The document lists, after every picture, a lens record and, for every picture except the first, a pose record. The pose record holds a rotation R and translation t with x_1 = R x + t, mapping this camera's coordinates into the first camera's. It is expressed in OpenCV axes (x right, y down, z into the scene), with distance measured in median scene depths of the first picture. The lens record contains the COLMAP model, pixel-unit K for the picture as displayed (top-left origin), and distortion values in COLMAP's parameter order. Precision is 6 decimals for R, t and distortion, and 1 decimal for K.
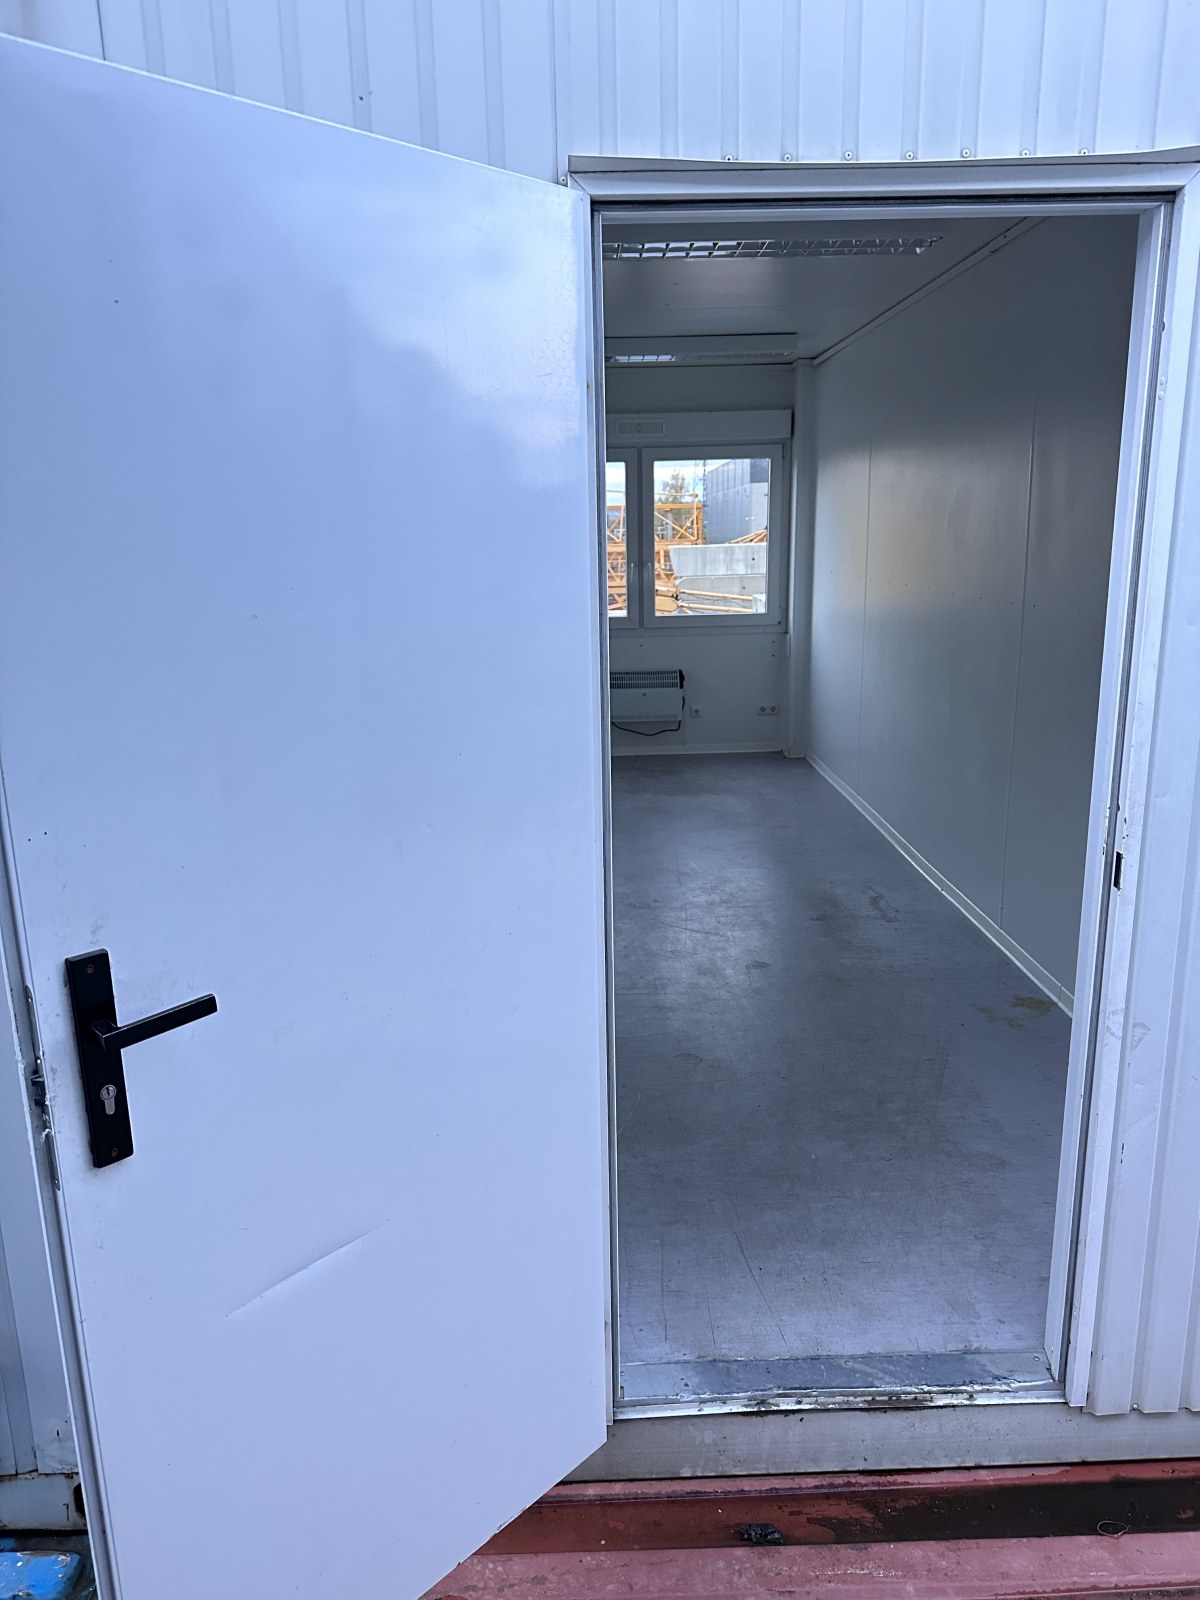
lens RADIAL K [[1110.6, 0, 594.8], [0, 1110.6, 812.1], [0, 0, 1]] dist [0.078904, -0.092243]
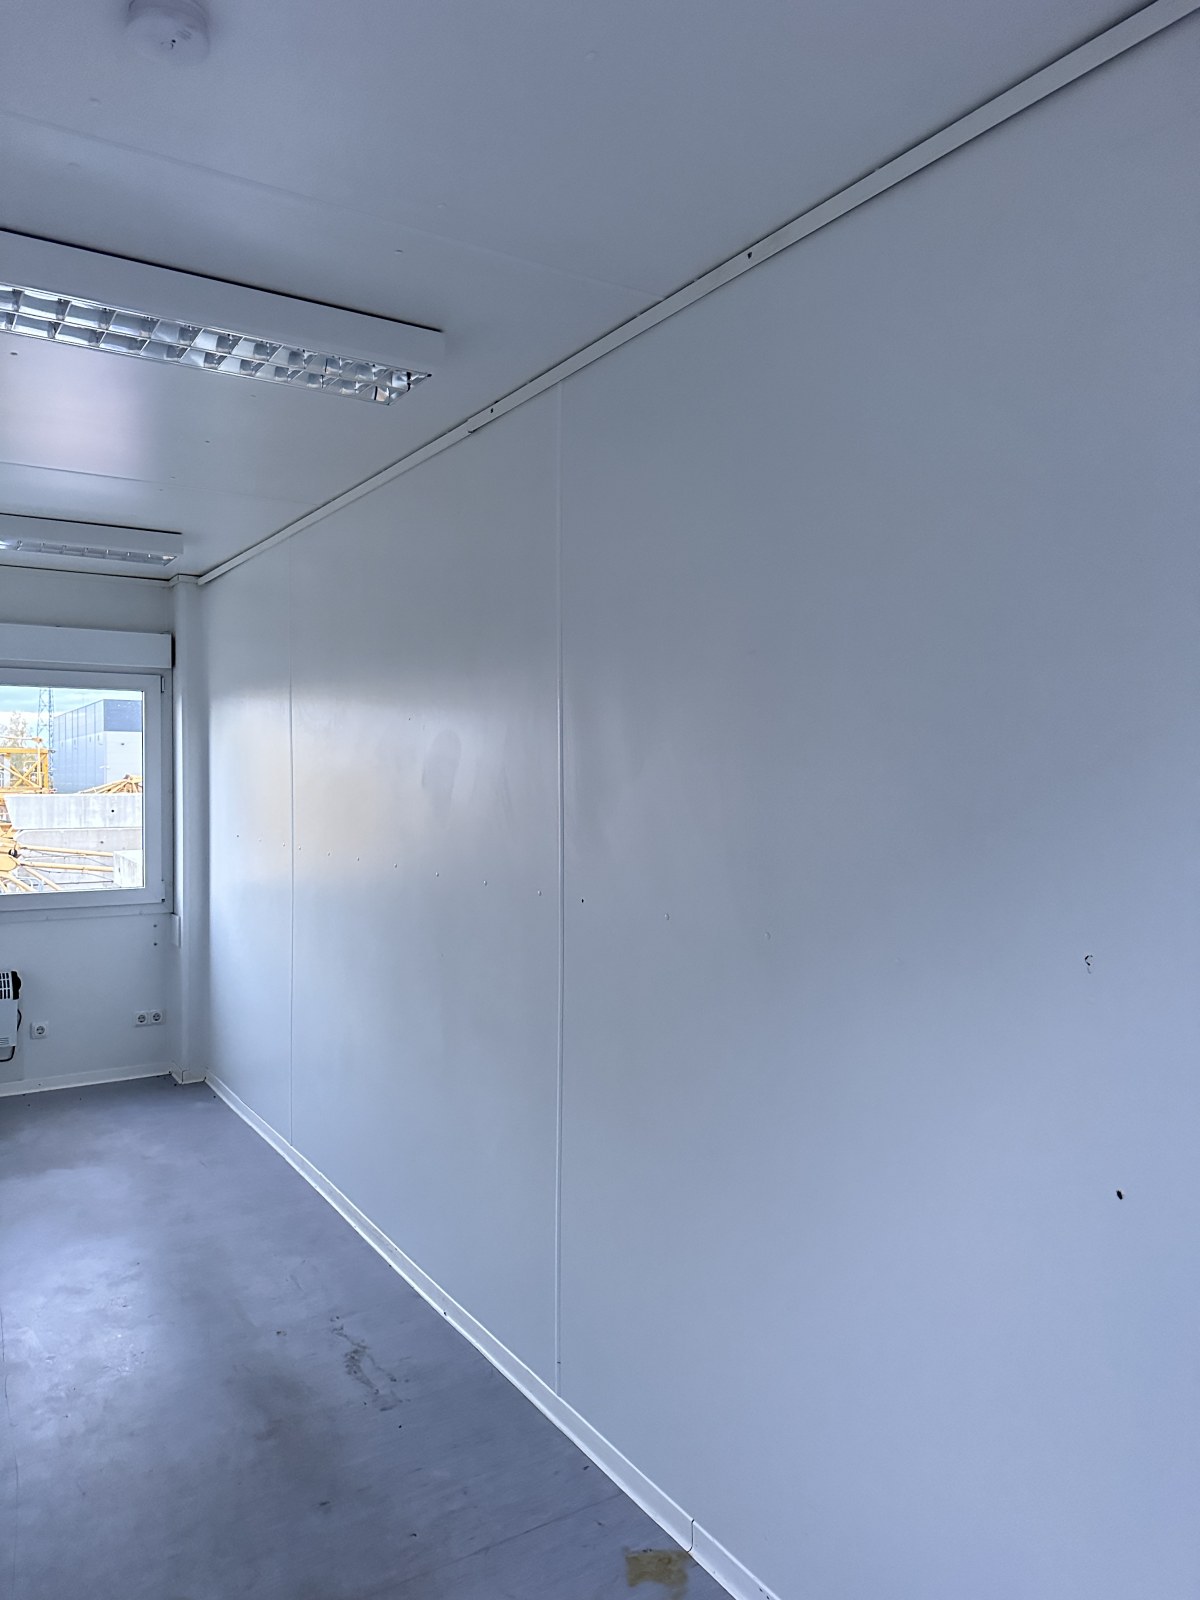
lens RADIAL K [[1110.6, 0, 566.2], [0, 1110.6, 801.5], [0, 0, 1]] dist [0.078904, -0.092243]
pose [[0.865278, 0.014165, 0.501092, 0.022821], [0.100567, 0.974374, -0.201201, -0.059579], [-0.491101, 0.224488, 0.841680, 0.231676]]
